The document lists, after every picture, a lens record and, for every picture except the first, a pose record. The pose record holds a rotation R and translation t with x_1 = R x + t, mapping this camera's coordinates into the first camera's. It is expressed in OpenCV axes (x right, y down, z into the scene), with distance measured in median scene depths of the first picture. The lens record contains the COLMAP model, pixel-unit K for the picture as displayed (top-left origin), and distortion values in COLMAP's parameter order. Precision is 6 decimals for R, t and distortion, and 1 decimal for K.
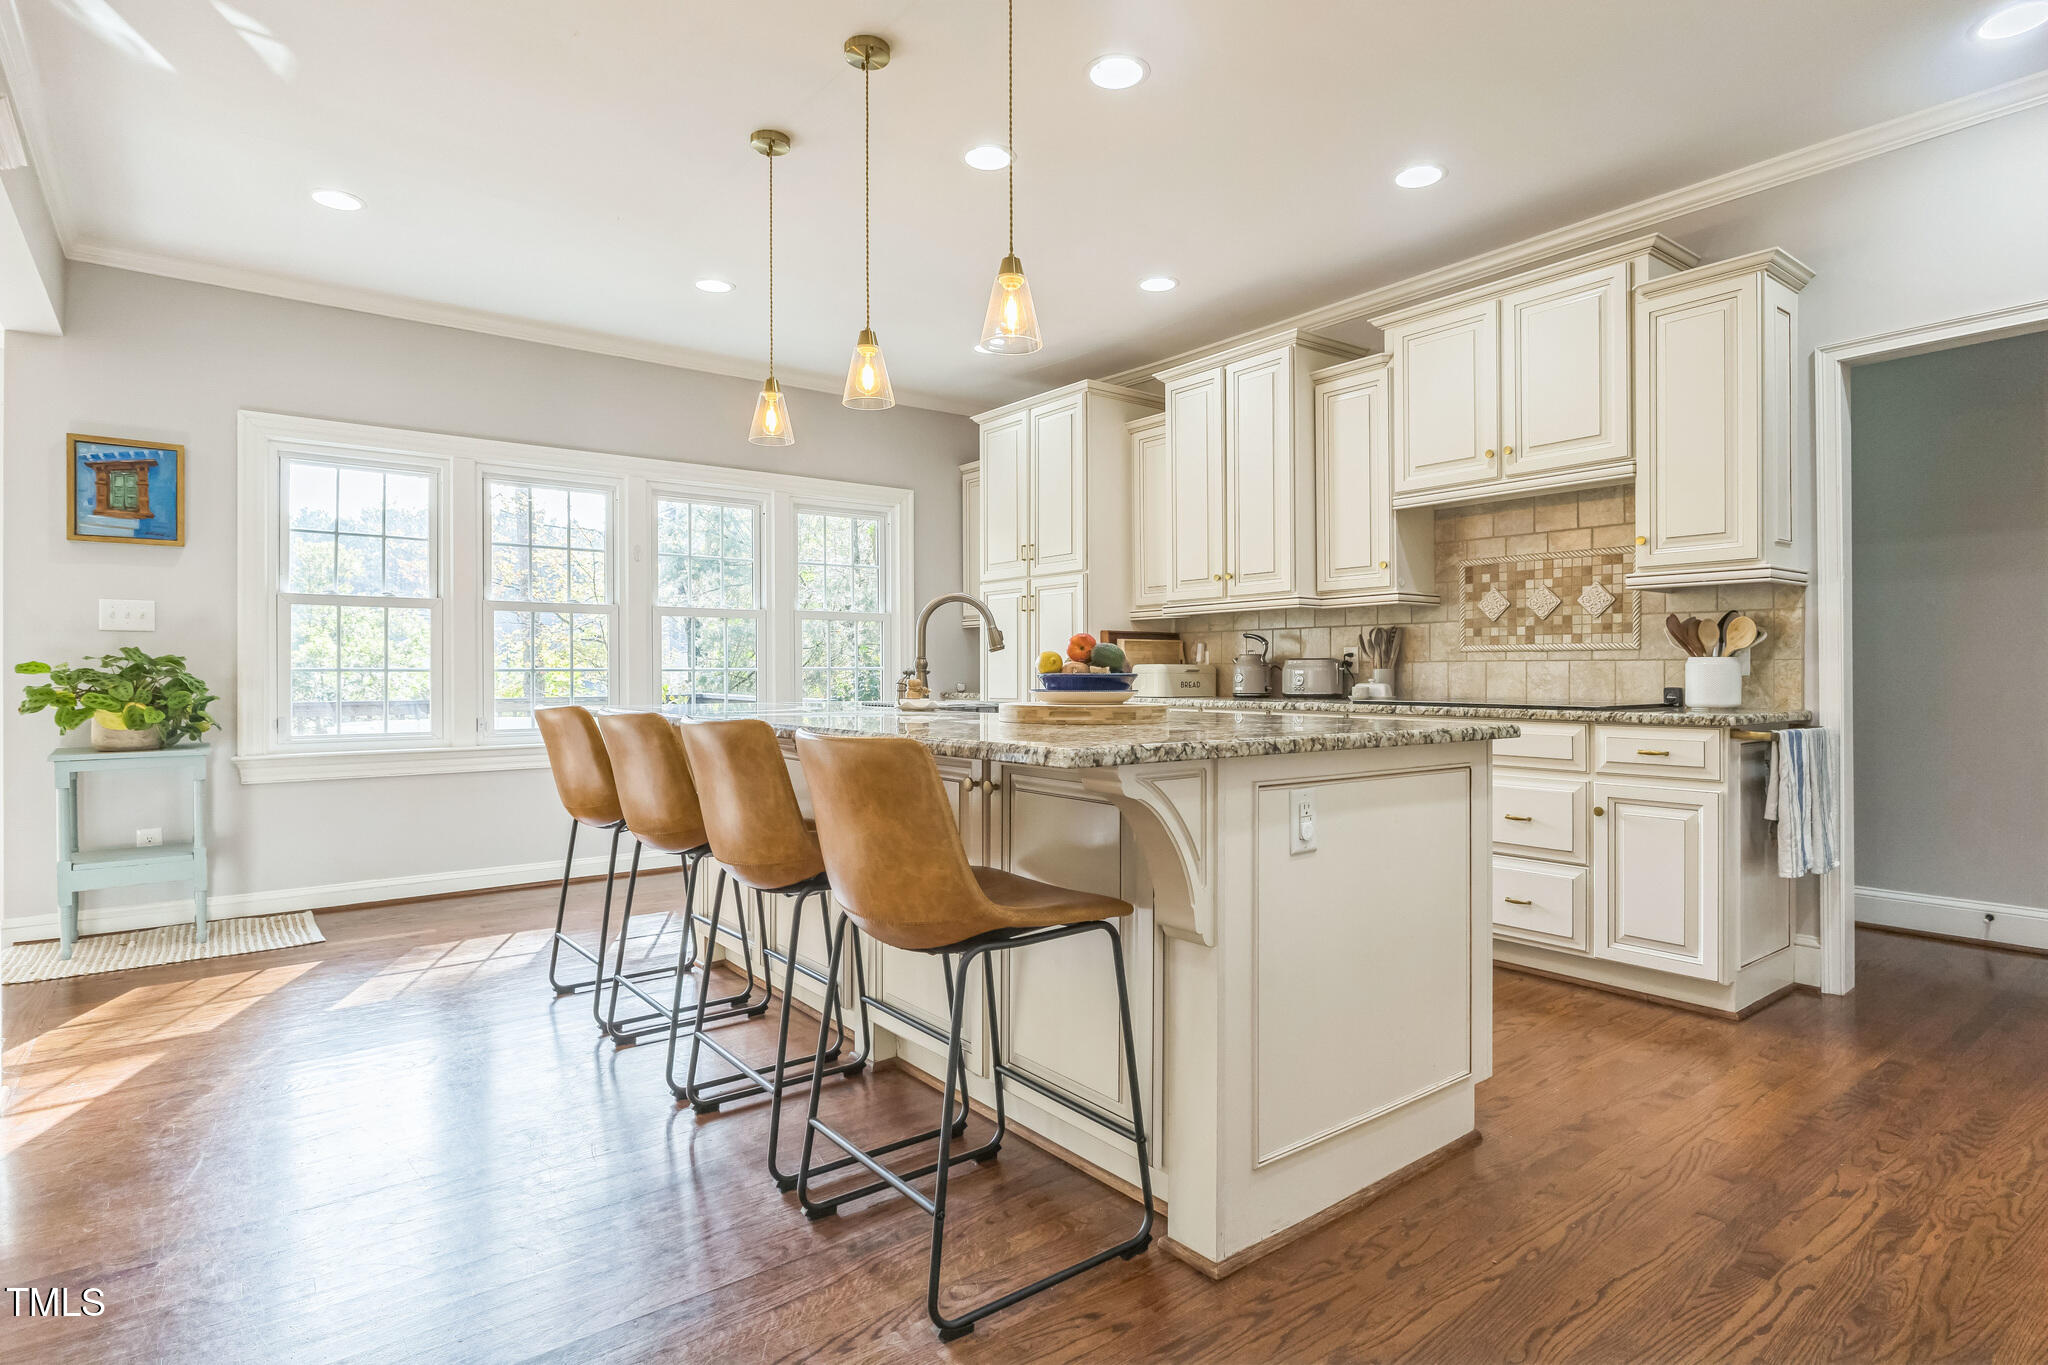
lens RADIAL K [[1067.6, 0, 1026.9], [0, 1067.6, 674.4], [0, 0, 1]] dist [-0.004458, -0.000758]
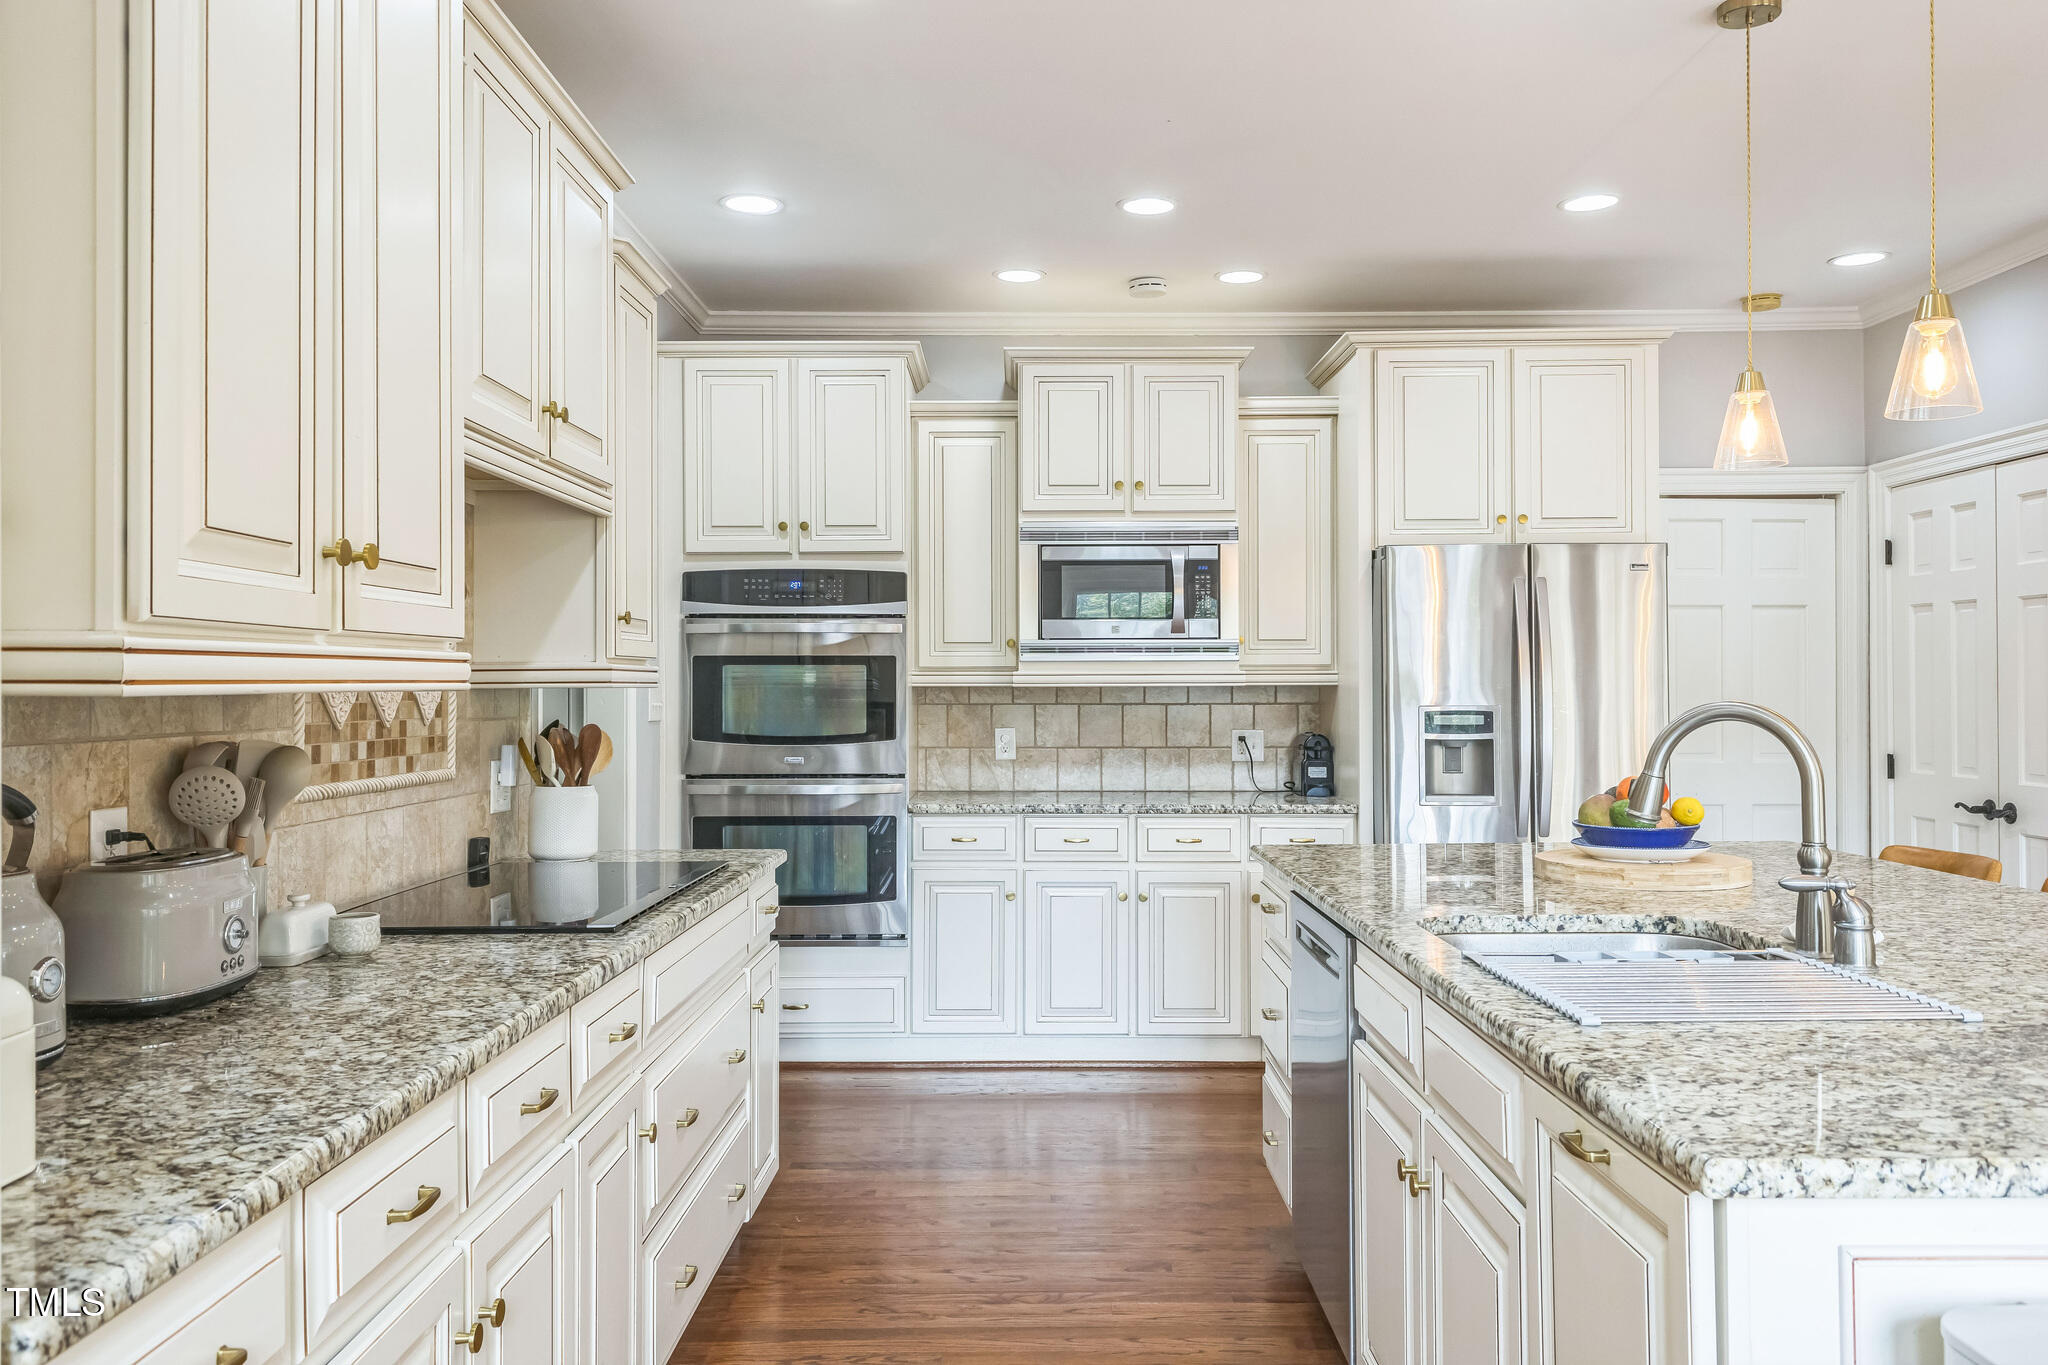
lens RADIAL K [[1511.9, 0, 1028.1], [0, 1511.9, 675.4], [0, 0, 1]] dist [0.026792, -0.026692]
pose [[-0.786767, 0.011496, 0.617143, -0.192893], [0.009145, 0.999934, -0.006968, -0.071216], [-0.617182, 0.000161, -0.786820, 1.434695]]
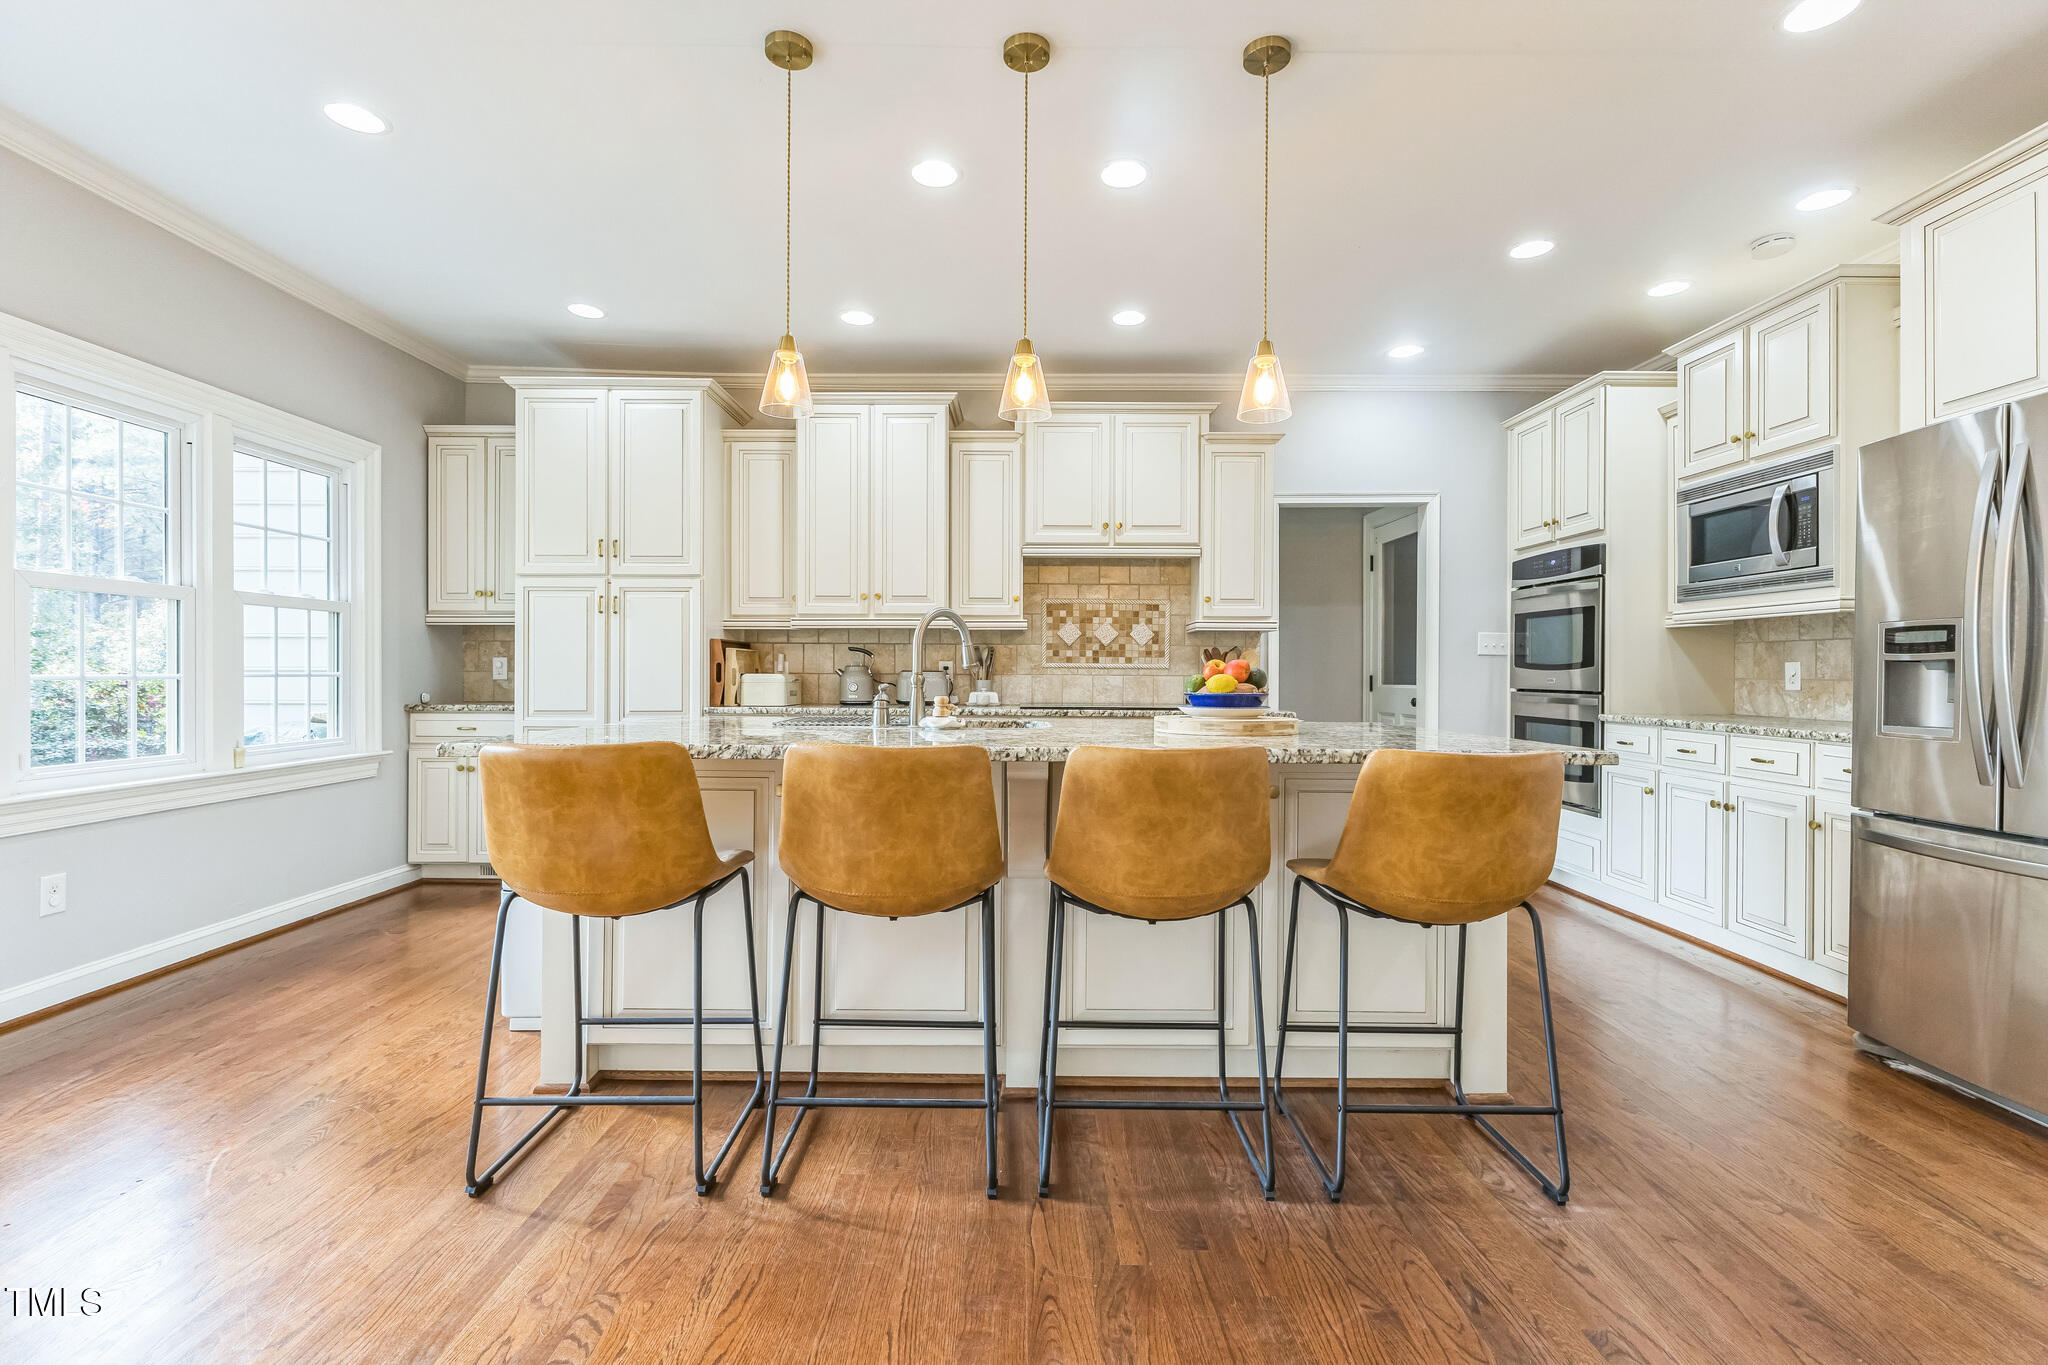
lens RADIAL K [[935.7, 0, 1025.4], [0, 935.7, 678.9], [0, 0, 1]] dist [0.003545, -0.000001]
pose [[0.612385, 0.002034, 0.790557, -0.586492], [-0.005092, 0.999986, 0.001371, -0.009695], [-0.790544, -0.004865, 0.612387, 0.341018]]
